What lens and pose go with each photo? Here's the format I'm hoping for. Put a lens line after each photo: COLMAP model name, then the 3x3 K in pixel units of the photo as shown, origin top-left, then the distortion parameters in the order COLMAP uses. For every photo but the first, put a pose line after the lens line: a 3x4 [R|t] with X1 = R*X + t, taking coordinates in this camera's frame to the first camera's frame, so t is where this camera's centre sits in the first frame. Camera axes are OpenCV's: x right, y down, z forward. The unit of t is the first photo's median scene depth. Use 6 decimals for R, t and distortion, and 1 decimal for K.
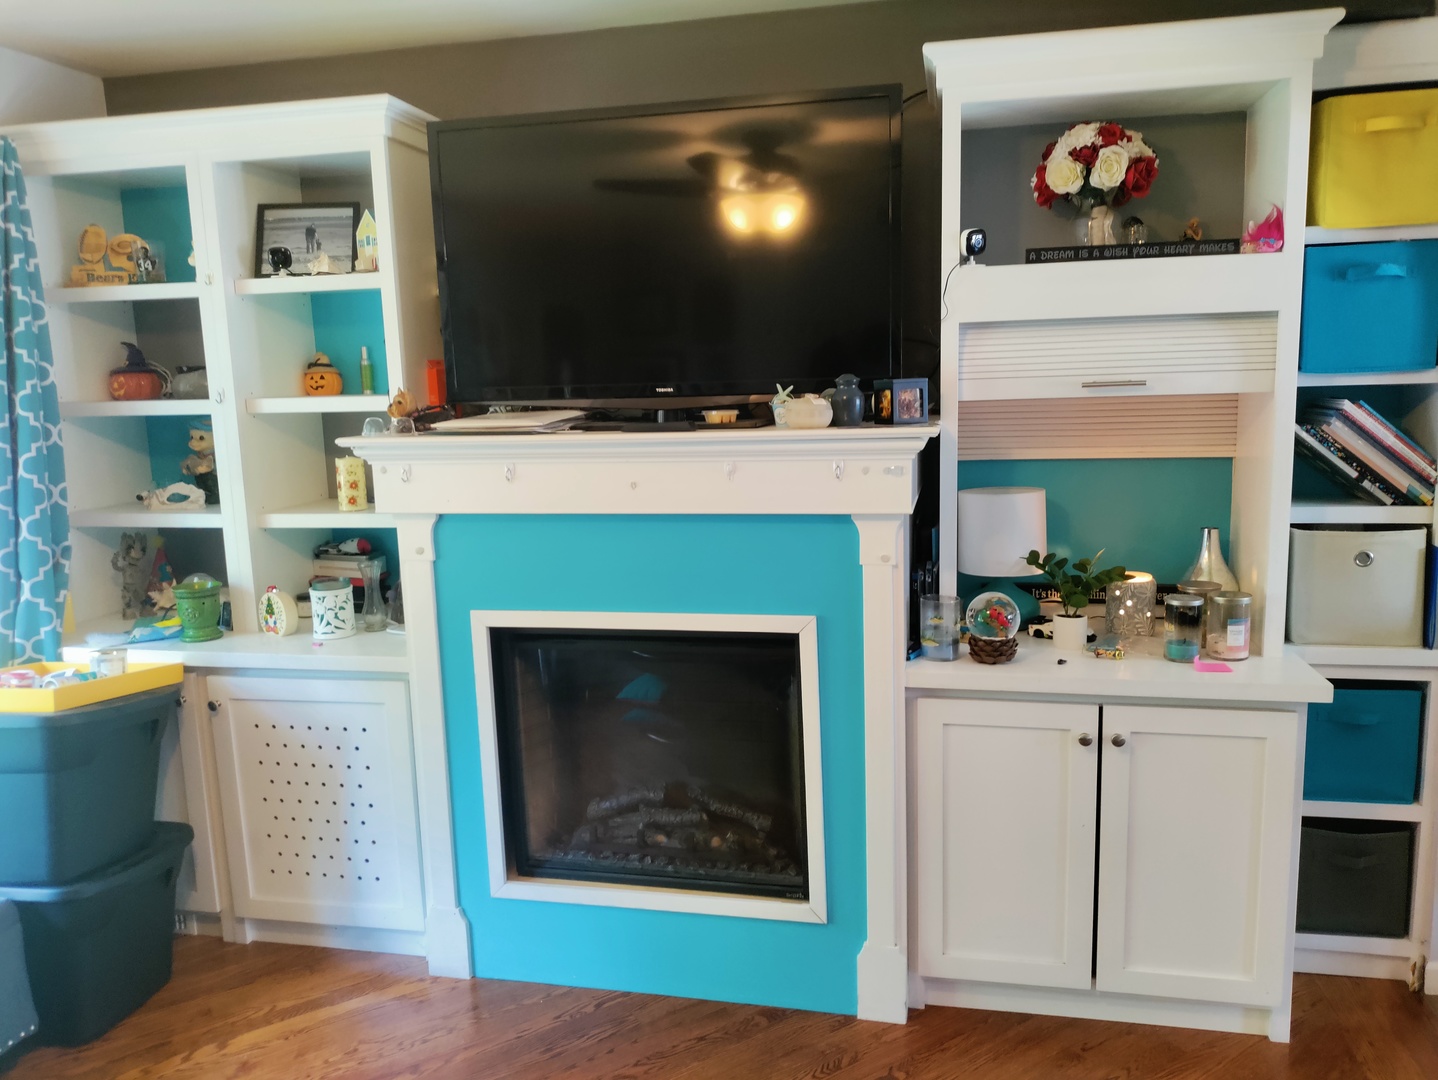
lens RADIAL K [[1058.3, 0, 721.4], [0, 1058.3, 537.4], [0, 0, 1]] dist [0.057734, -0.081458]
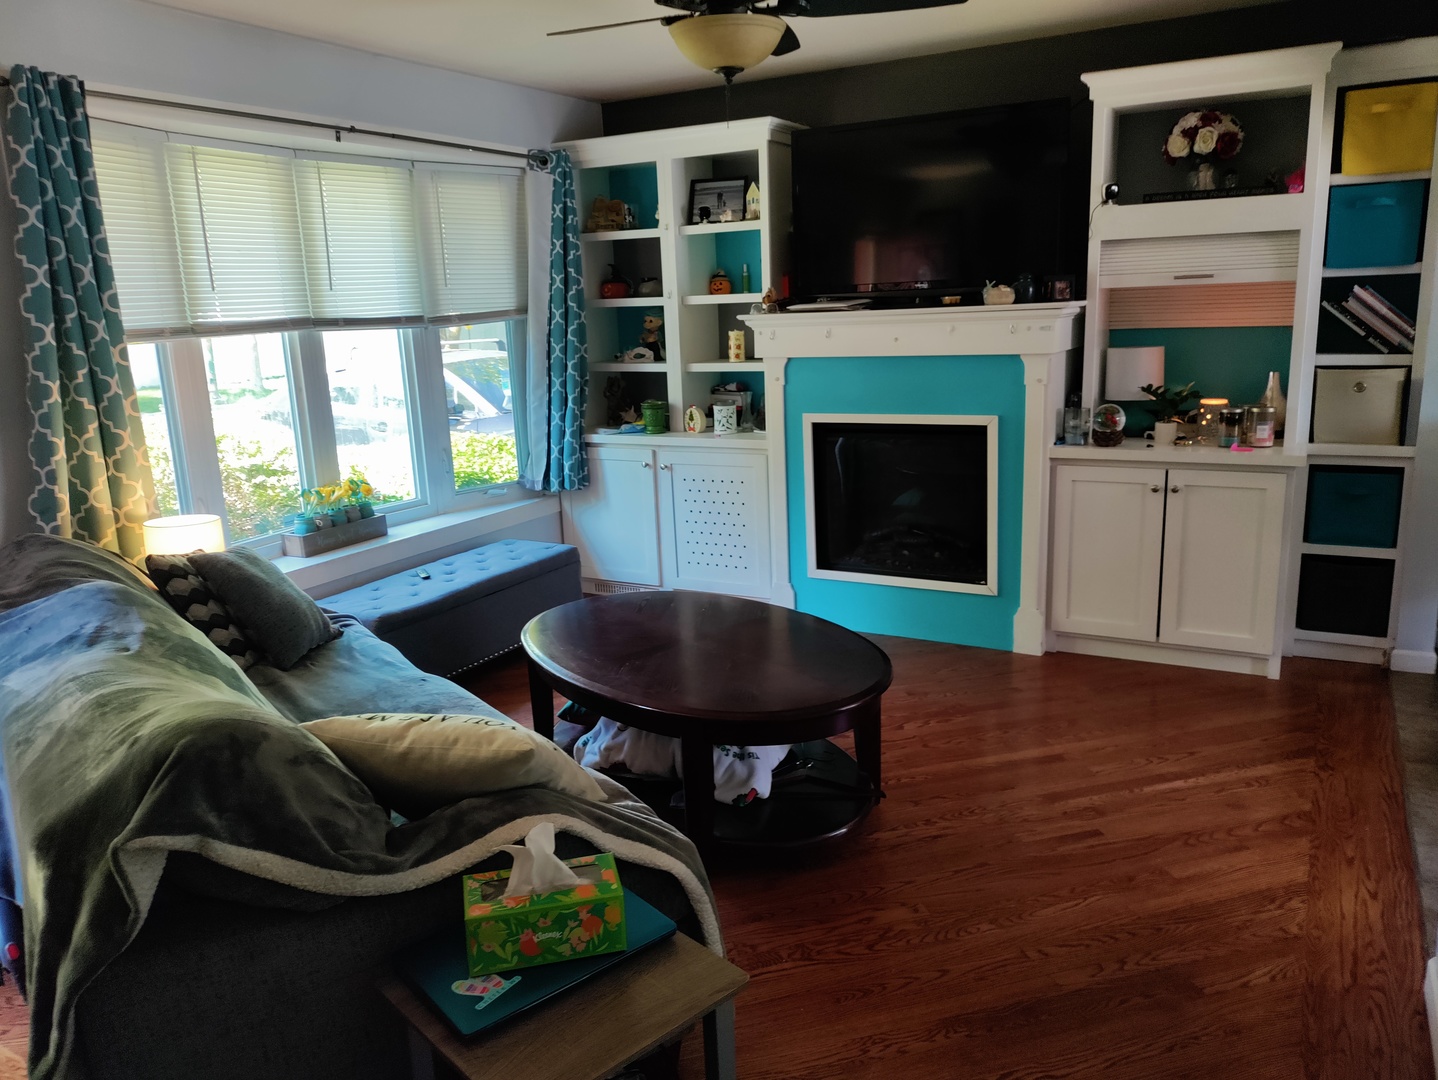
lens RADIAL K [[1058.3, 0, 718.5], [0, 1058.3, 539.6], [0, 0, 1]] dist [0.057734, -0.081458]
pose [[0.955349, 0.057752, -0.289782, 0.158534], [-0.036771, 0.996327, 0.077337, 0.150671], [0.293184, -0.063228, 0.953963, -0.765634]]
